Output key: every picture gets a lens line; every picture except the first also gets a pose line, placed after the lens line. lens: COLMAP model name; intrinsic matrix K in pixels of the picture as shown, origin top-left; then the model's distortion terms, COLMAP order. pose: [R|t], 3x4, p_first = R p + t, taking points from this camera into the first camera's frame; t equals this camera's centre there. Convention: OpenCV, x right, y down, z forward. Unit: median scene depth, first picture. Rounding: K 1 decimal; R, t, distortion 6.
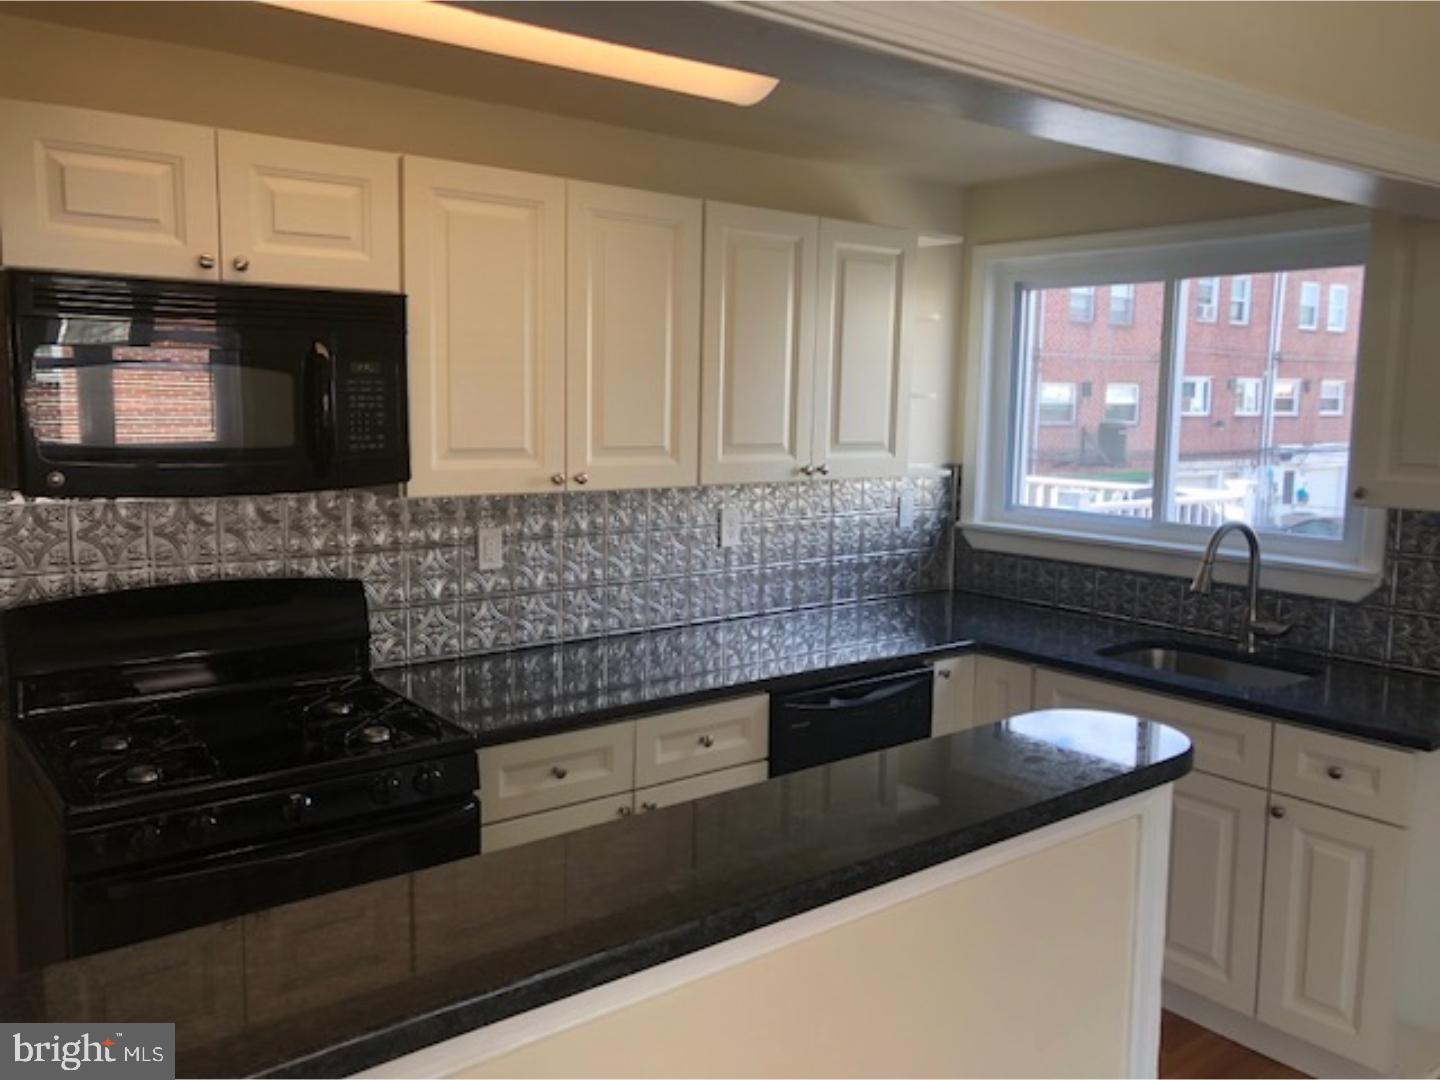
lens RADIAL K [[1203.0, 0, 711.9], [0, 1203.0, 524.9], [0, 0, 1]] dist [0.035039, -0.025709]
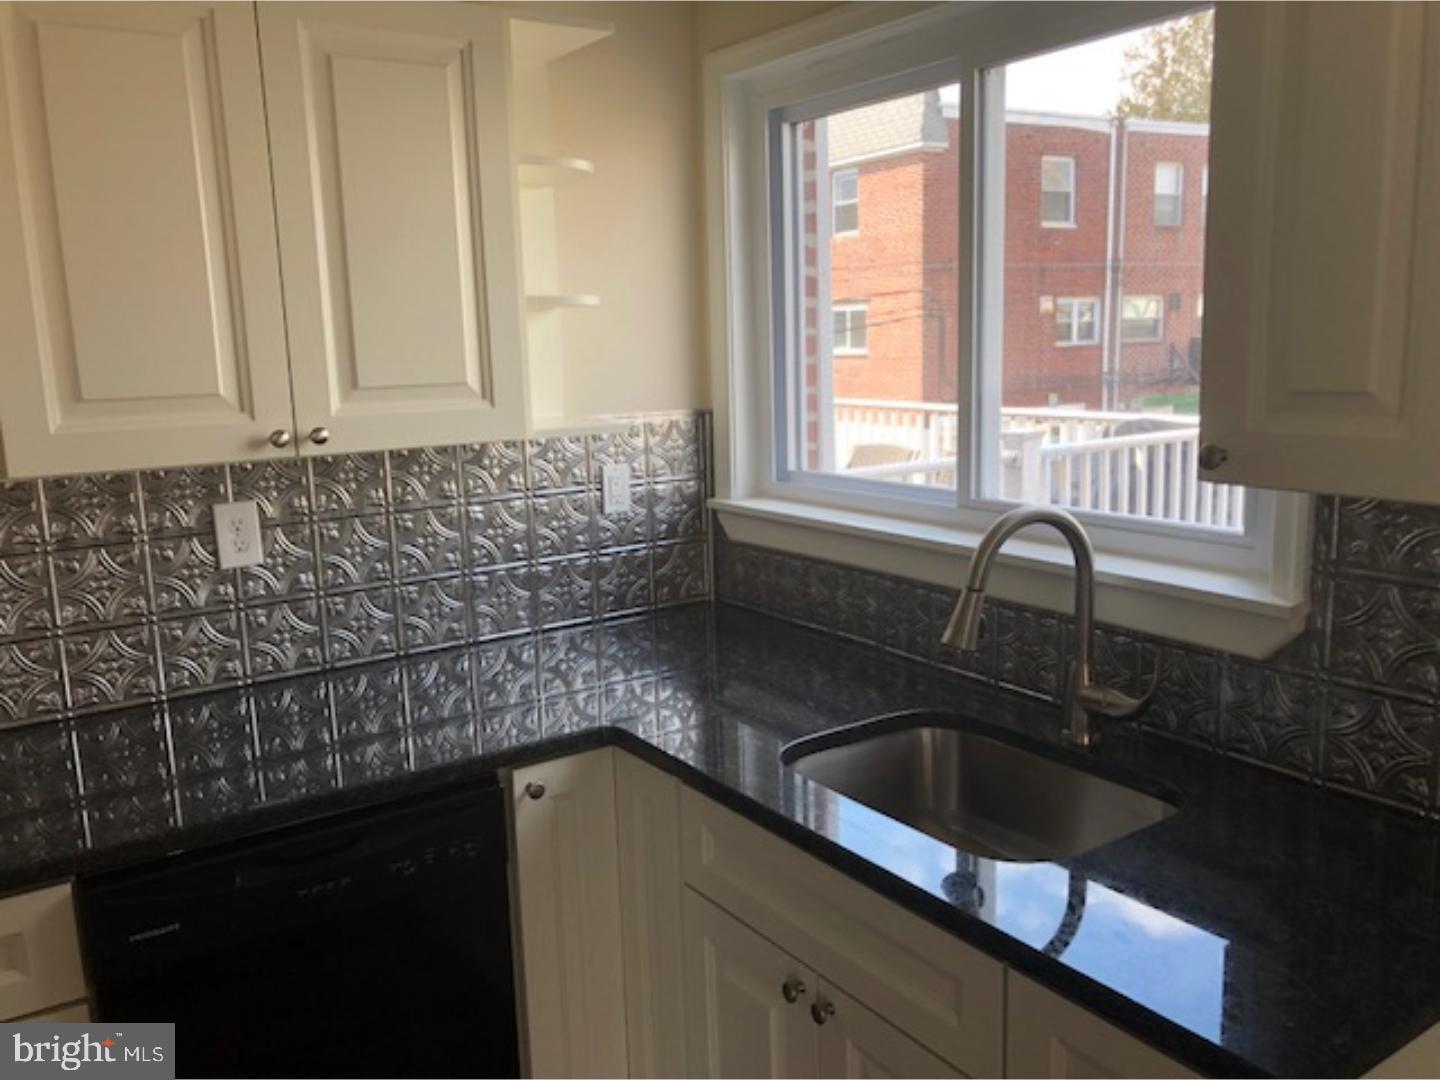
lens RADIAL K [[1203.0, 0, 736.4], [0, 1203.0, 525.1], [0, 0, 1]] dist [0.035039, -0.025709]
pose [[0.995845, -0.033747, -0.084578, 0.348734], [0.038046, 0.998037, 0.049738, -0.025828], [0.082734, -0.052750, 0.995175, 0.465677]]
